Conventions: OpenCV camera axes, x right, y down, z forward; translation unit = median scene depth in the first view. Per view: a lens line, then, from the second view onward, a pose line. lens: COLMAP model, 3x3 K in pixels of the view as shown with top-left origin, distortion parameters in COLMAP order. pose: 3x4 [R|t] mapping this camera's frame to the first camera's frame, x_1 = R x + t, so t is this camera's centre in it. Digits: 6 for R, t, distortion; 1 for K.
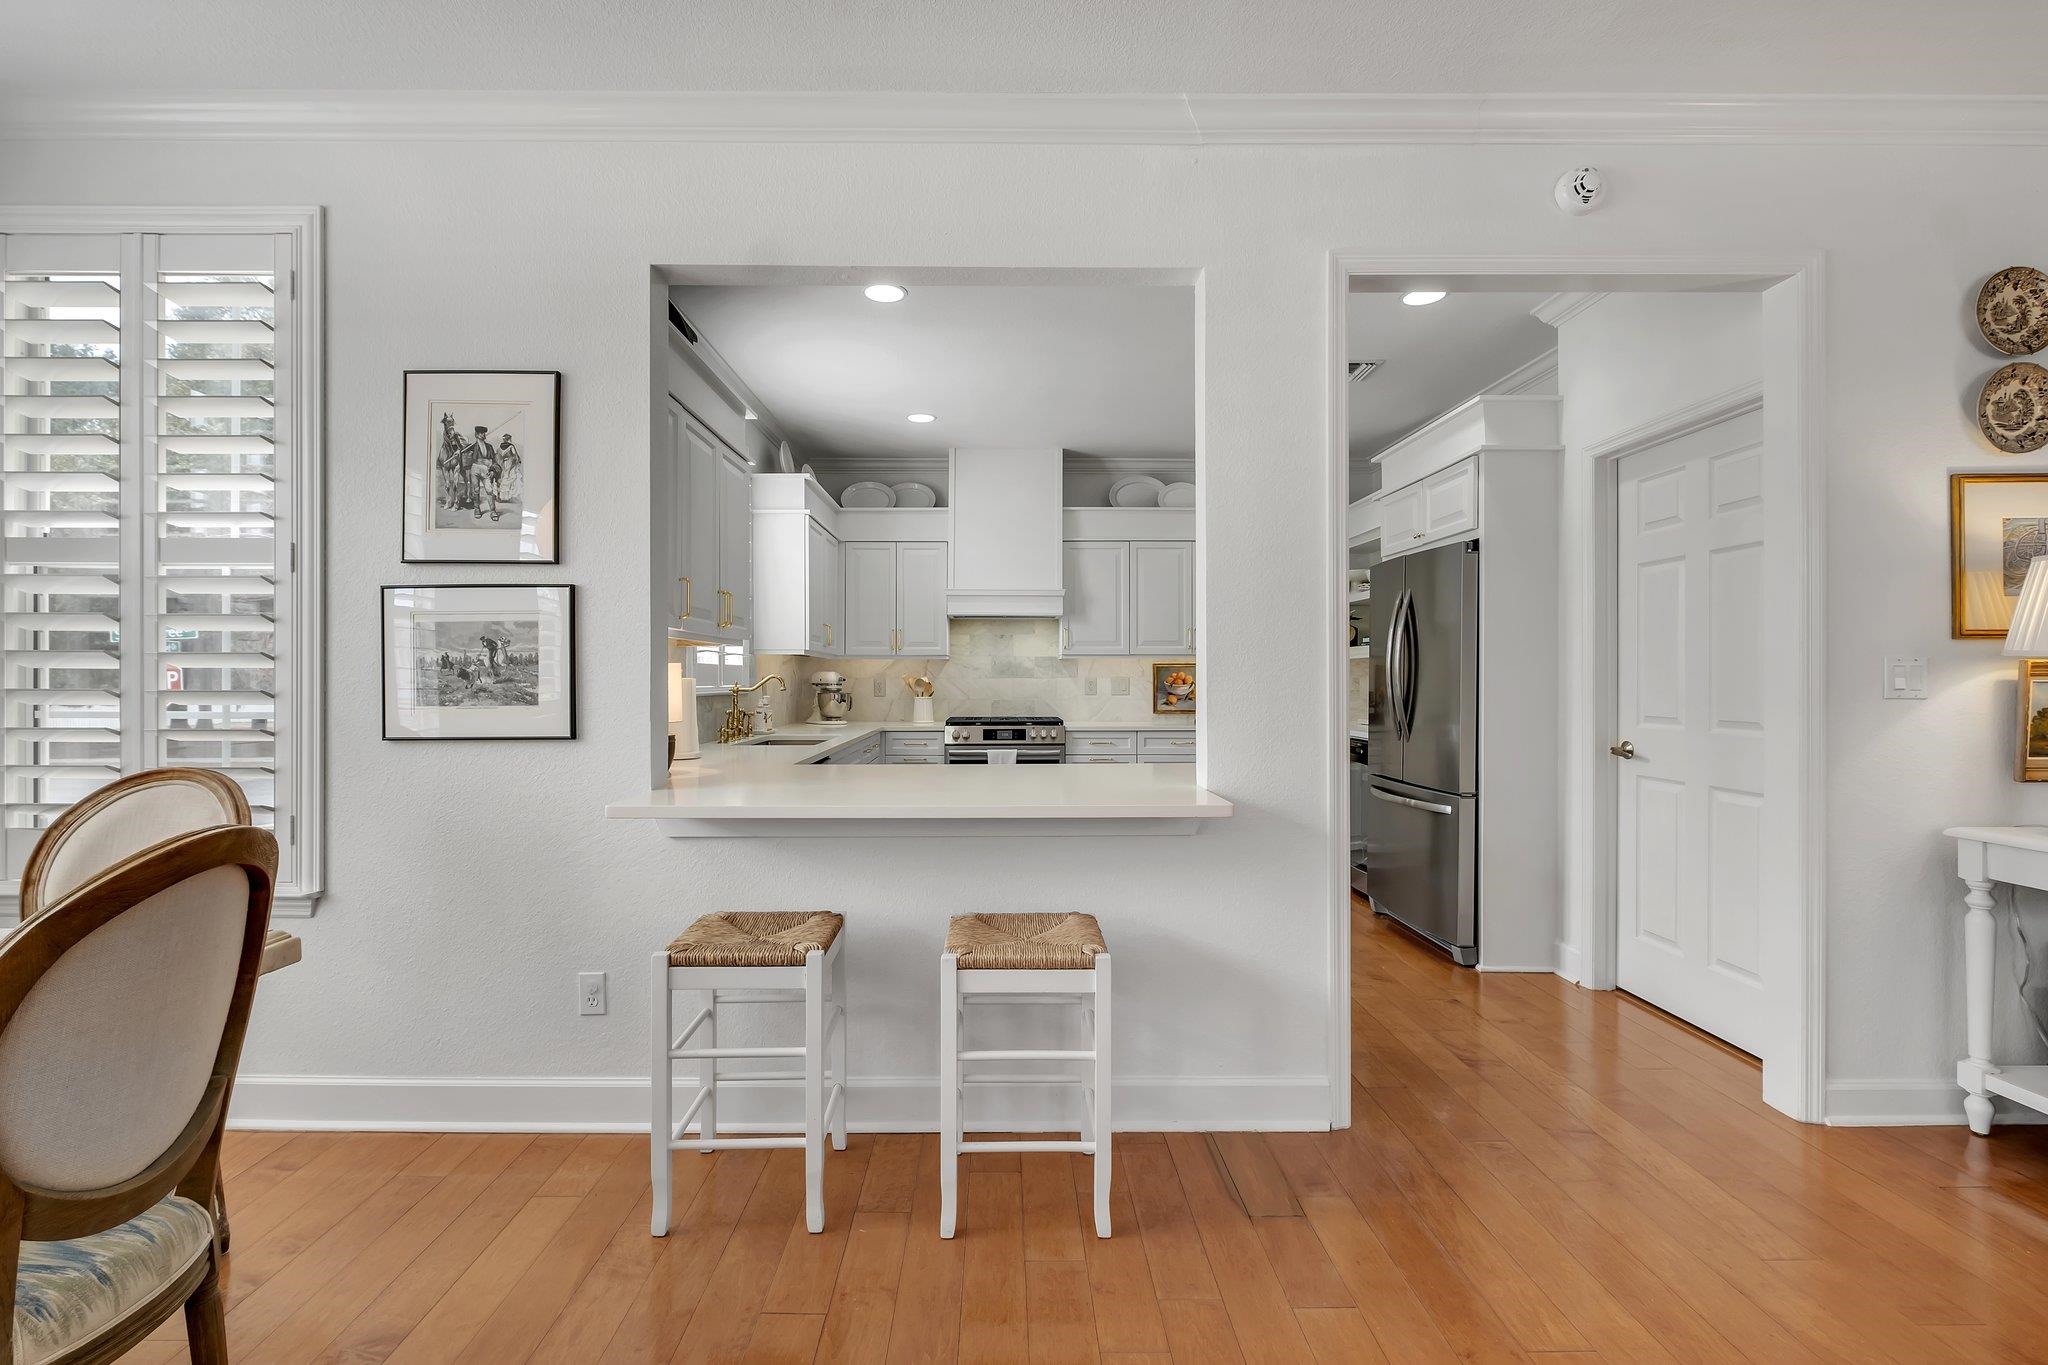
lens RADIAL K [[901.8, 0, 1001.7], [0, 901.8, 676.1], [0, 0, 1]] dist [-0.003169, -0.000434]
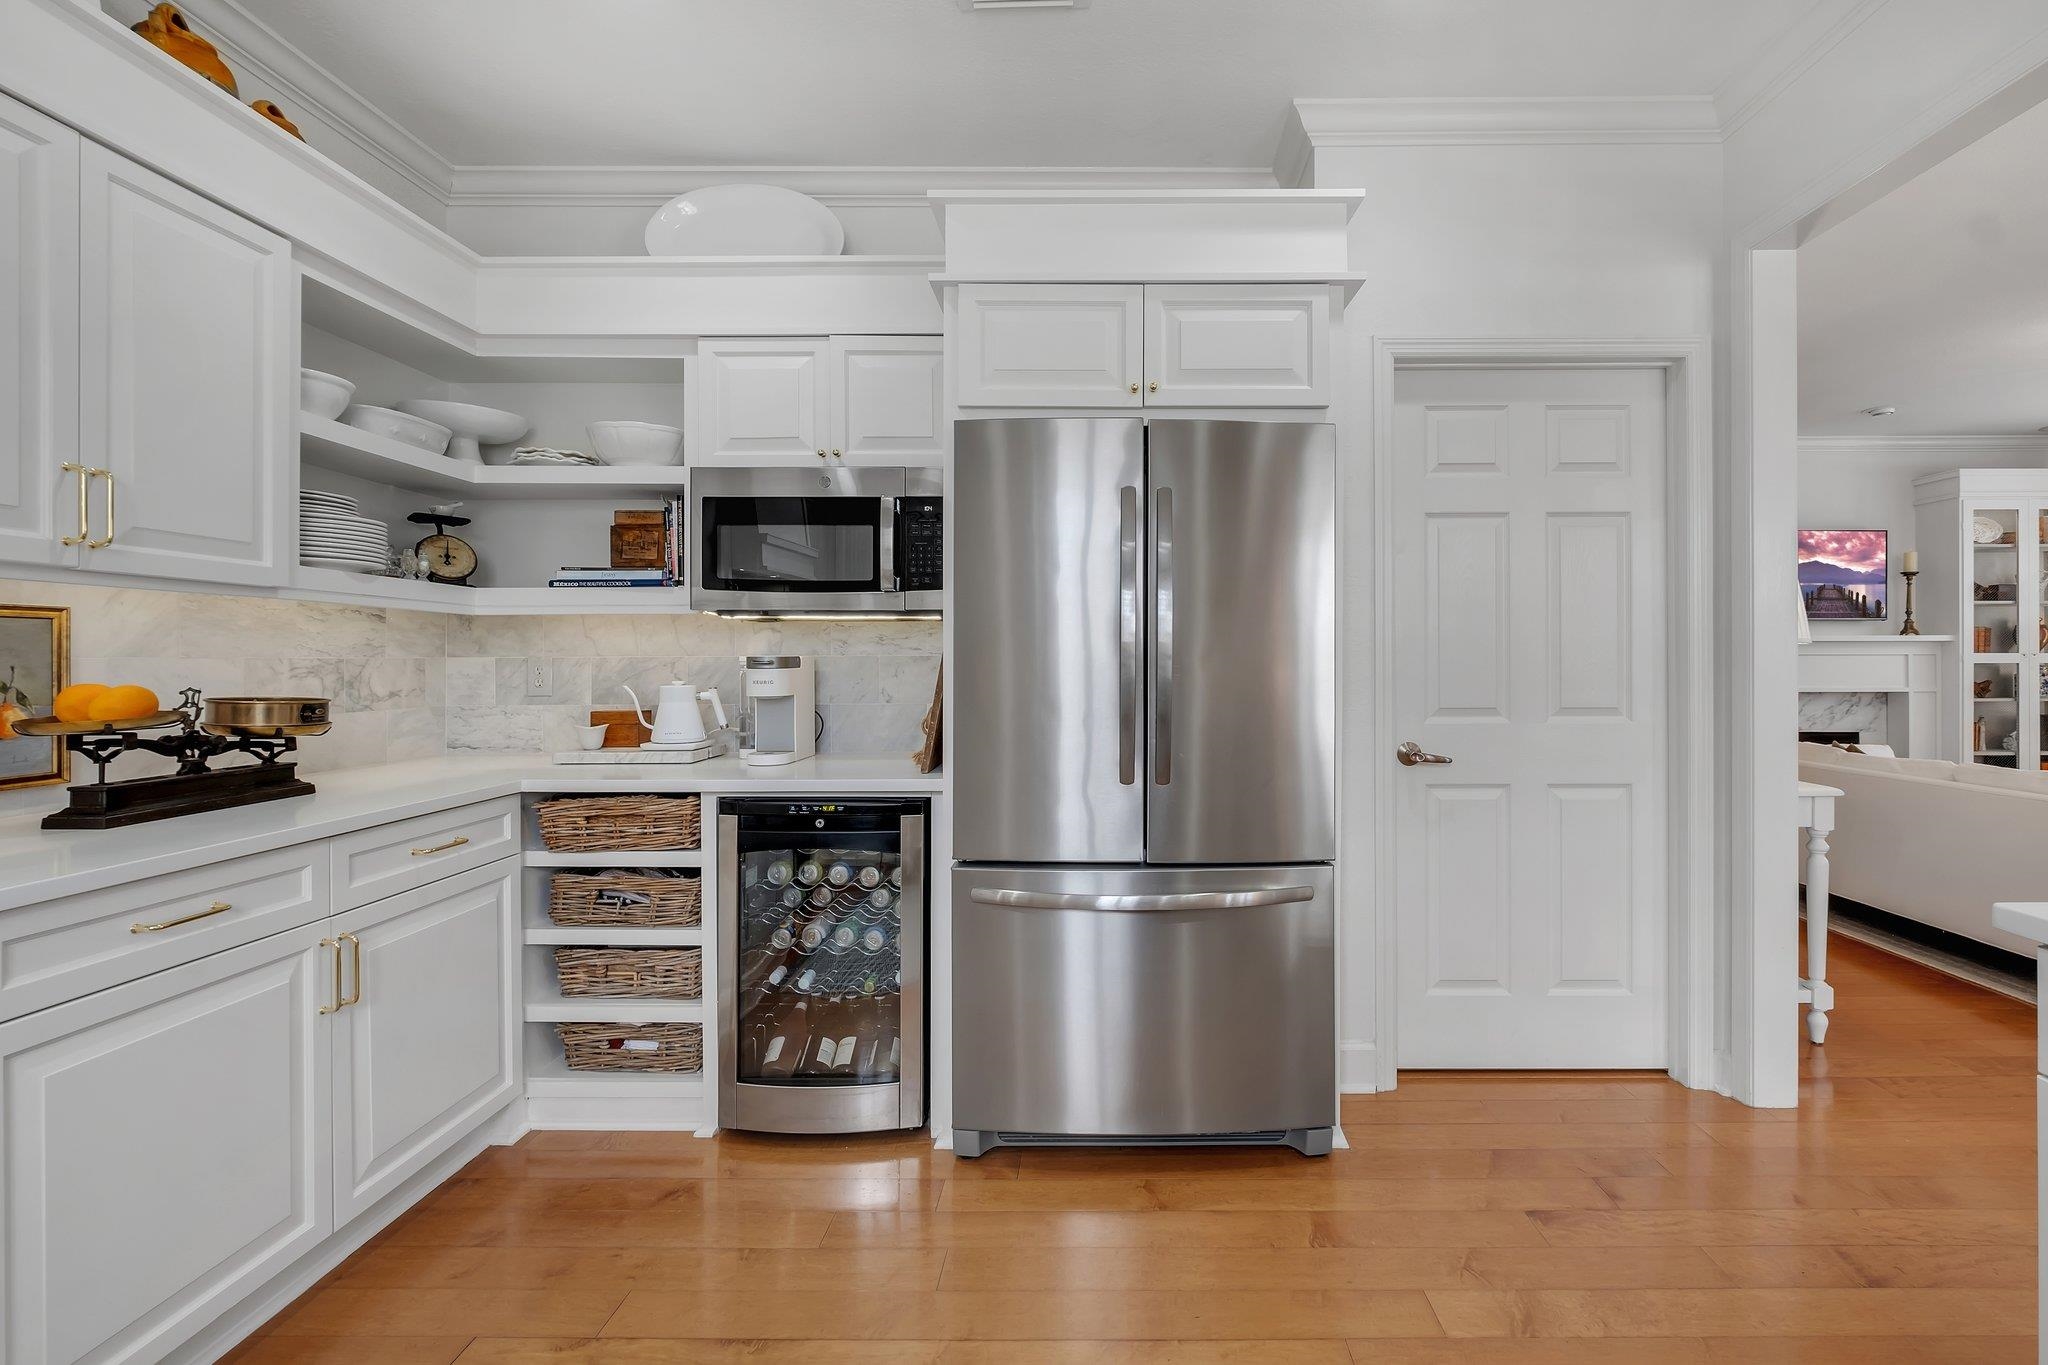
lens RADIAL K [[901.8, 0, 1025.0], [0, 901.8, 659.4], [0, 0, 1]] dist [-0.003169, -0.000434]
pose [[0.016763, 0.000452, 0.999859, -0.107531], [-0.003208, 0.999995, -0.000399, 0.004030], [-0.999854, -0.003201, 0.016765, 1.797681]]
